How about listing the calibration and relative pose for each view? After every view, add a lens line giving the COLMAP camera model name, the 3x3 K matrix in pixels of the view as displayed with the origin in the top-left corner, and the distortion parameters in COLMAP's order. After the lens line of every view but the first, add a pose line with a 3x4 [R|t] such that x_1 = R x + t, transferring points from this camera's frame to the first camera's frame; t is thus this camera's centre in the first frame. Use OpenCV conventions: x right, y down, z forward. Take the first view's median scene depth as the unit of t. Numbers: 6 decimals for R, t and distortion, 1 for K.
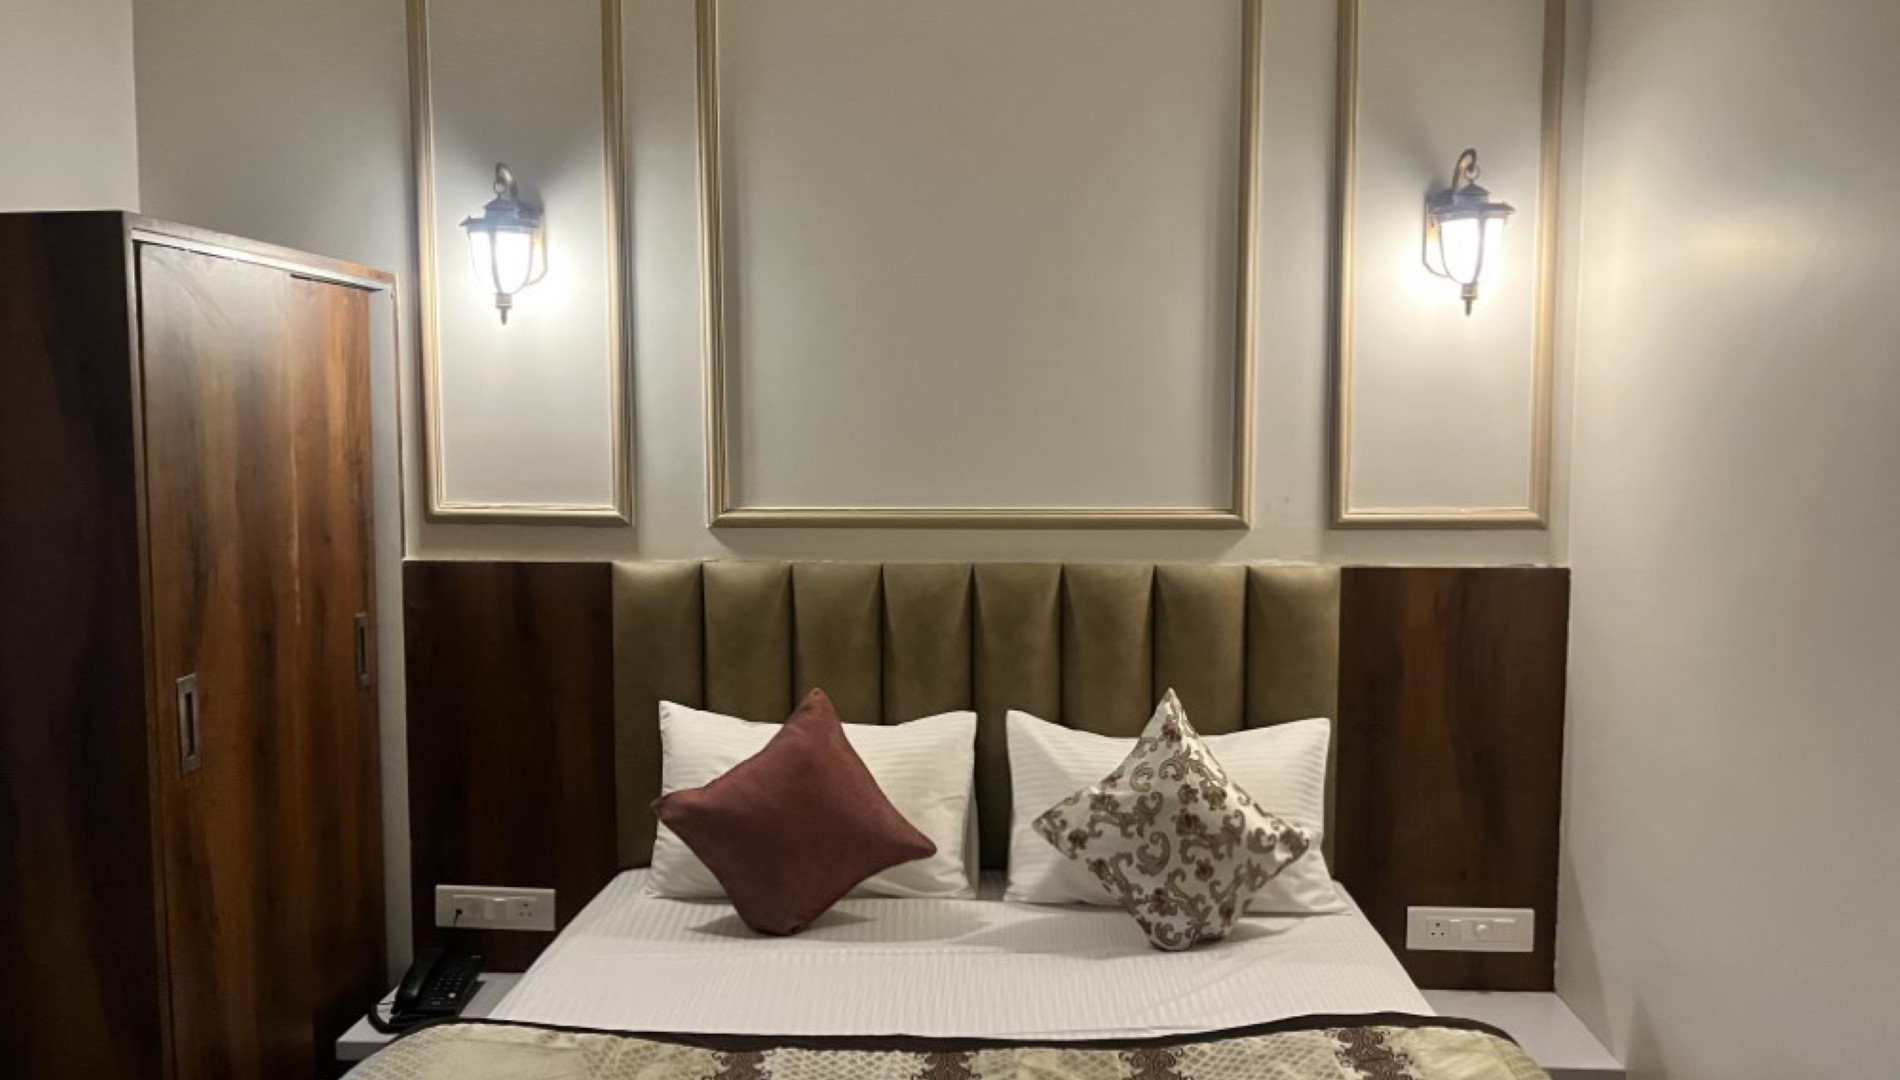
lens RADIAL K [[1437.0, 0, 945.1], [0, 1437.0, 539.6], [0, 0, 1]] dist [0.057763, -0.084800]
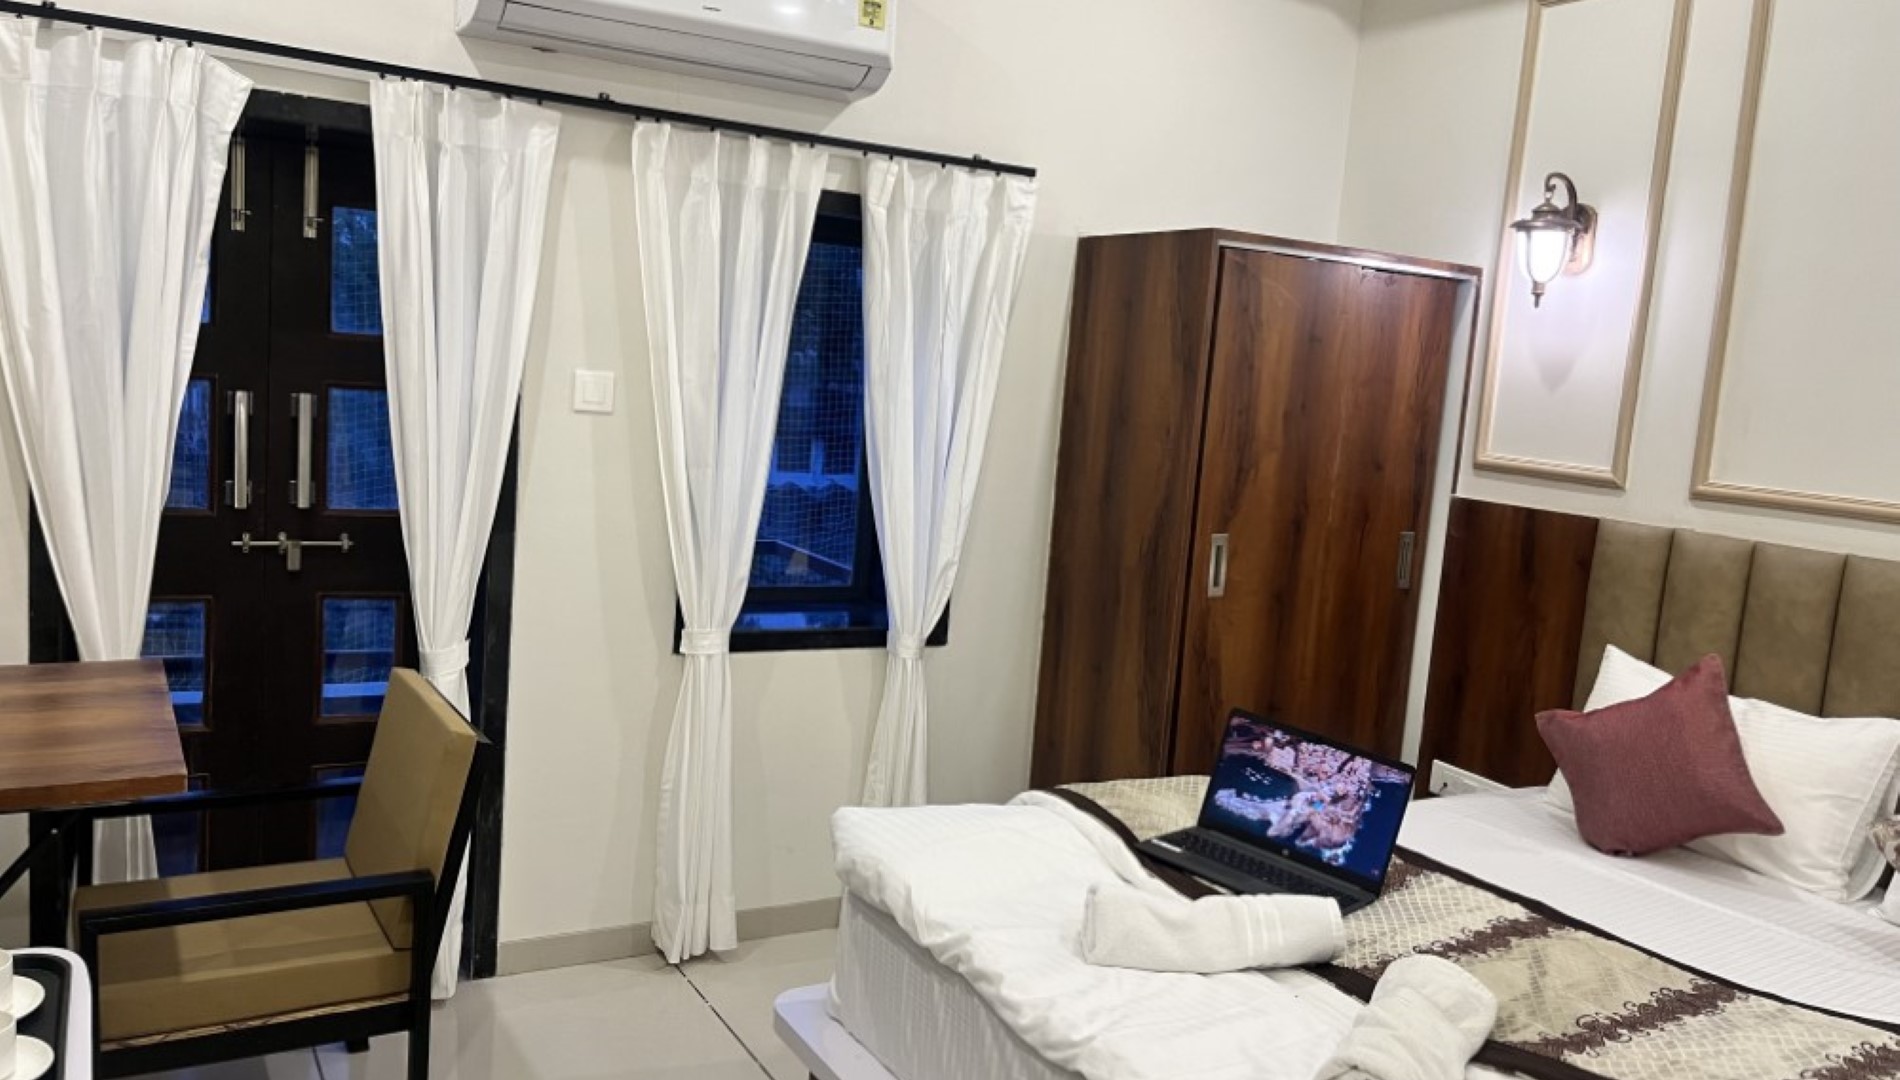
lens RADIAL K [[1437.0, 0, 945.1], [0, 1437.0, 539.6], [0, 0, 1]] dist [0.057763, -0.084800]
pose [[0.538961, 0.142048, -0.830267, 0.515960], [-0.148183, 0.986295, 0.072551, 0.029939], [0.829194, 0.083930, 0.552624, -0.063746]]
